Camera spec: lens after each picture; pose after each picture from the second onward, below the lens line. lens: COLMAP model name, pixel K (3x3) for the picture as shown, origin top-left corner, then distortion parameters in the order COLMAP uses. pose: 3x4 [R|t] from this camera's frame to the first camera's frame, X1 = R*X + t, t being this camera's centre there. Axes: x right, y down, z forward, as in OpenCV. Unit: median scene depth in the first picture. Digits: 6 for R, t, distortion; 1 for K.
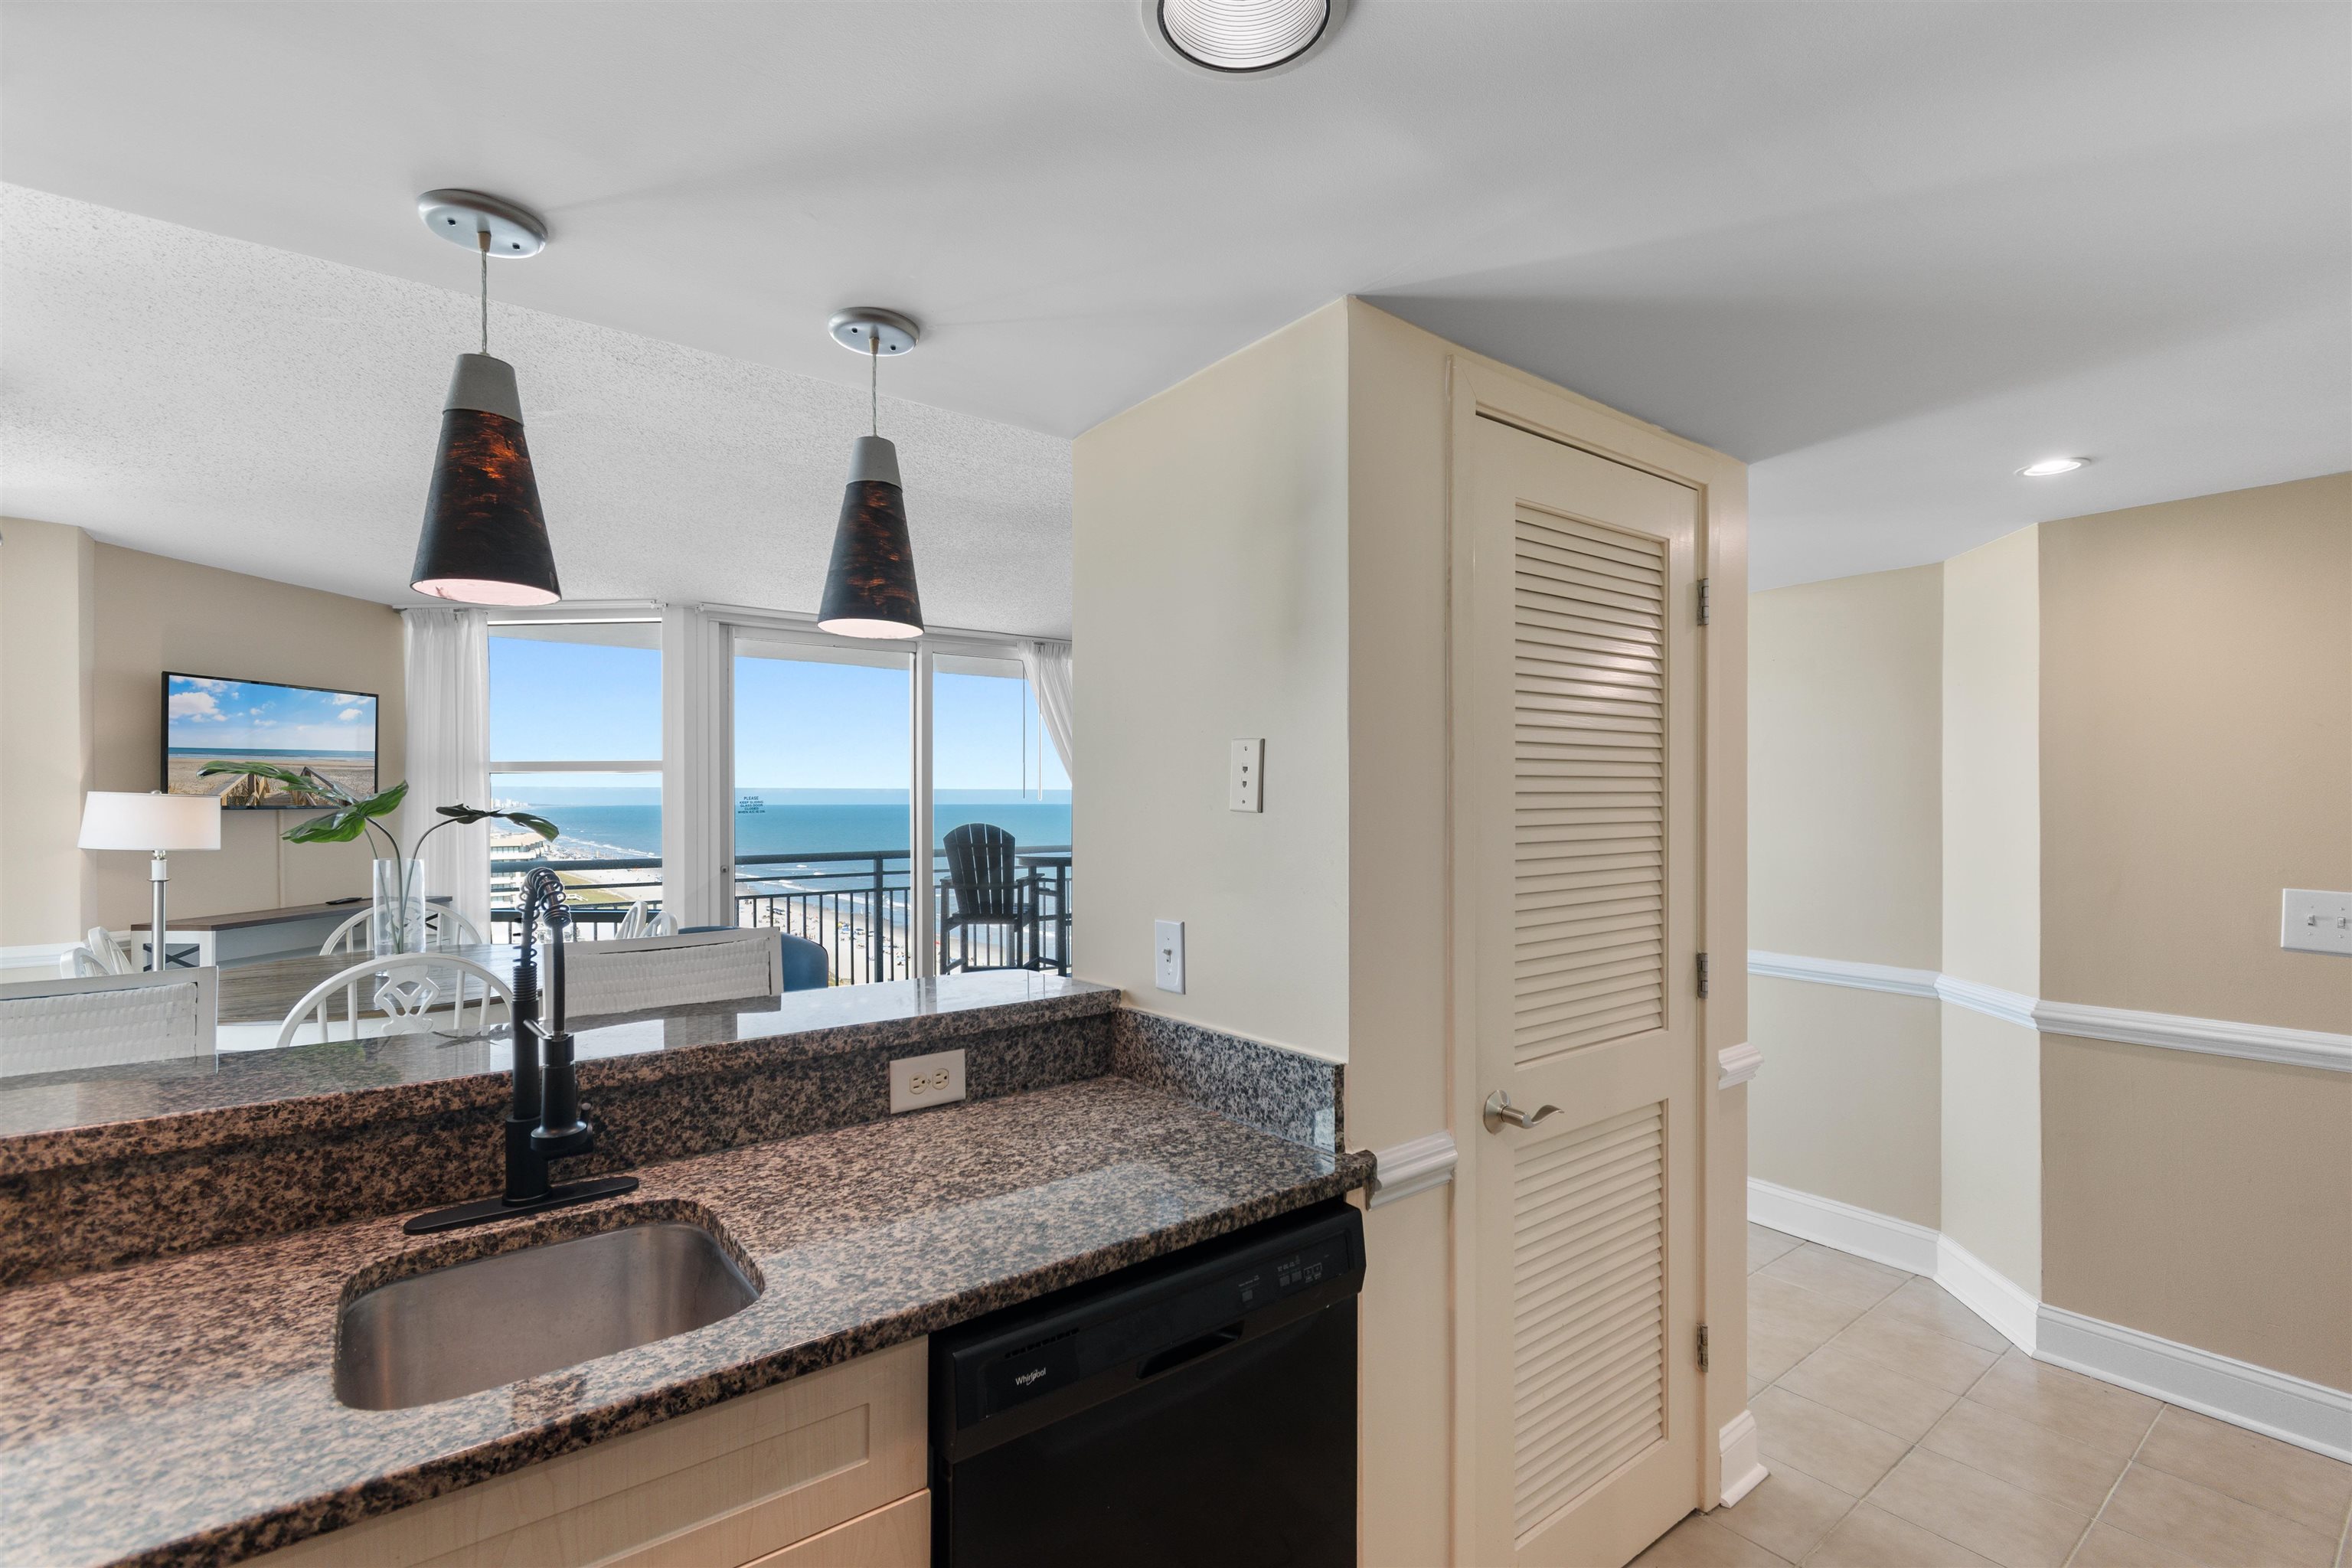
lens RADIAL K [[1039.5, 0, 1187.5], [0, 1039.5, 813.5], [0, 0, 1]] dist [-0.001027, 0.000106]
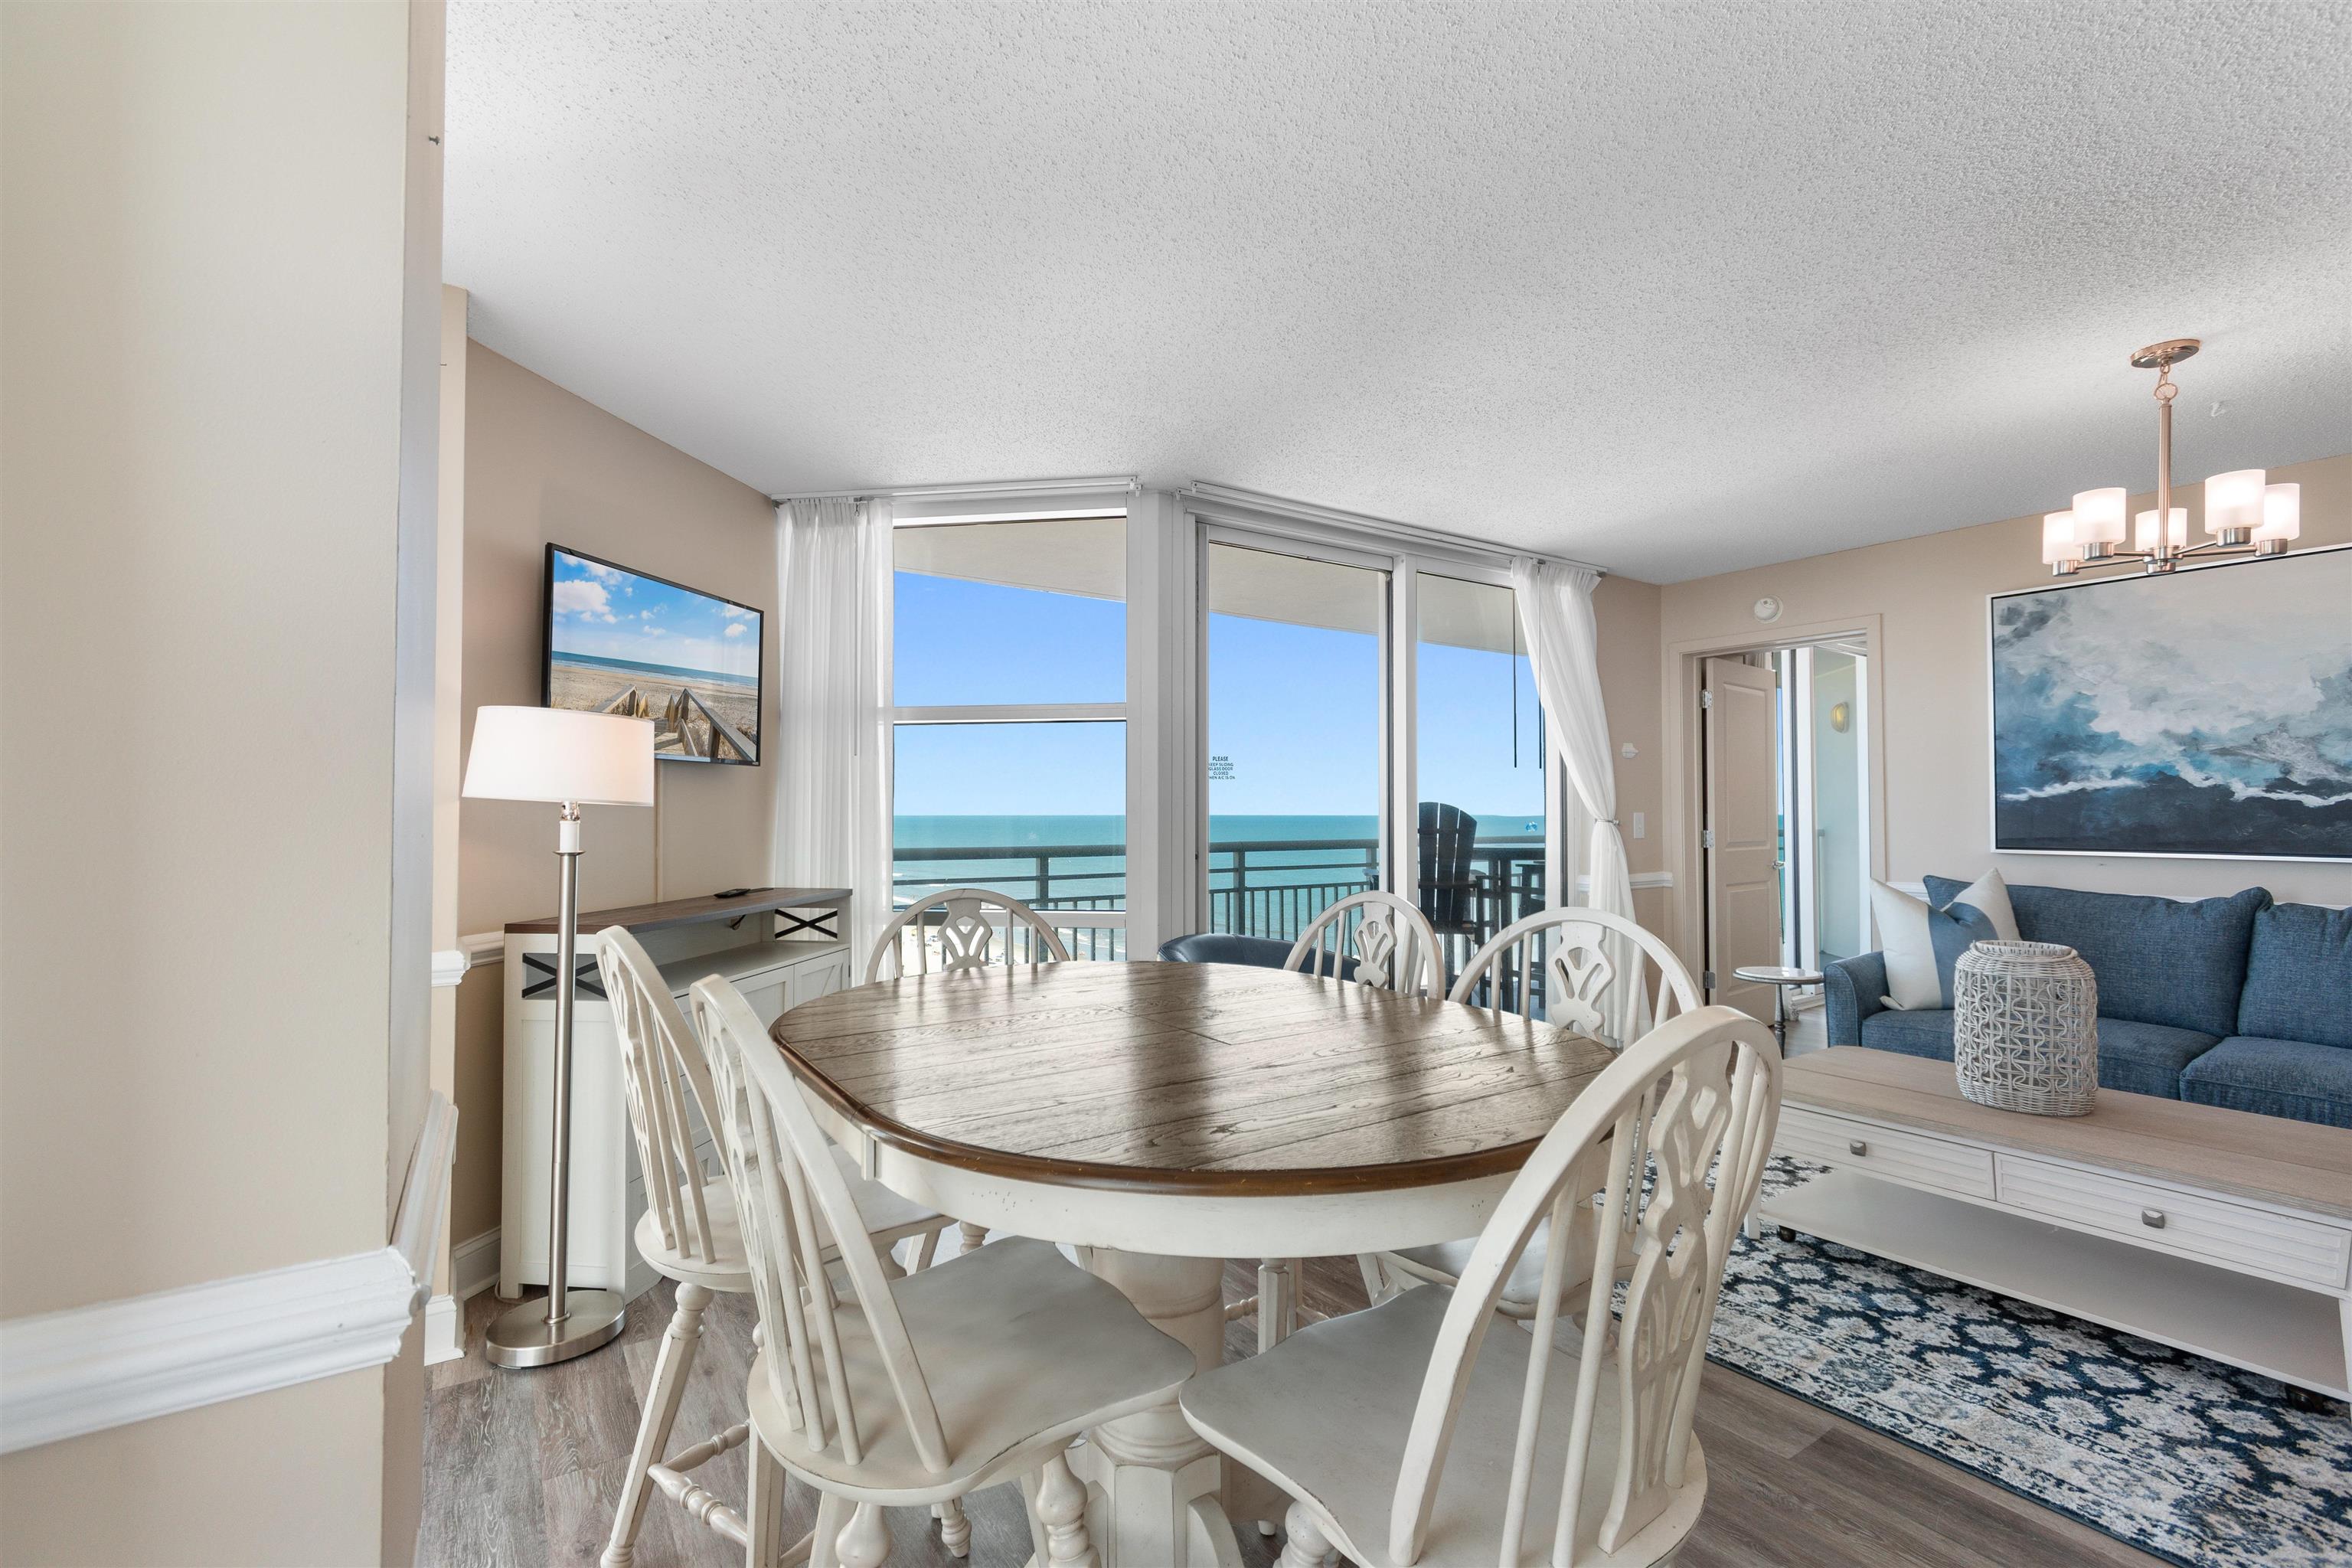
lens RADIAL K [[1023.1, 0, 1176.0], [0, 1023.1, 784.0], [0, 0, 1]] dist [-0.001870, -0.001309]
pose [[0.997569, 0.000394, -0.069686, -1.429082], [-0.003172, 0.999204, -0.039761, 0.113846], [0.069614, 0.039885, 0.996776, 1.001397]]
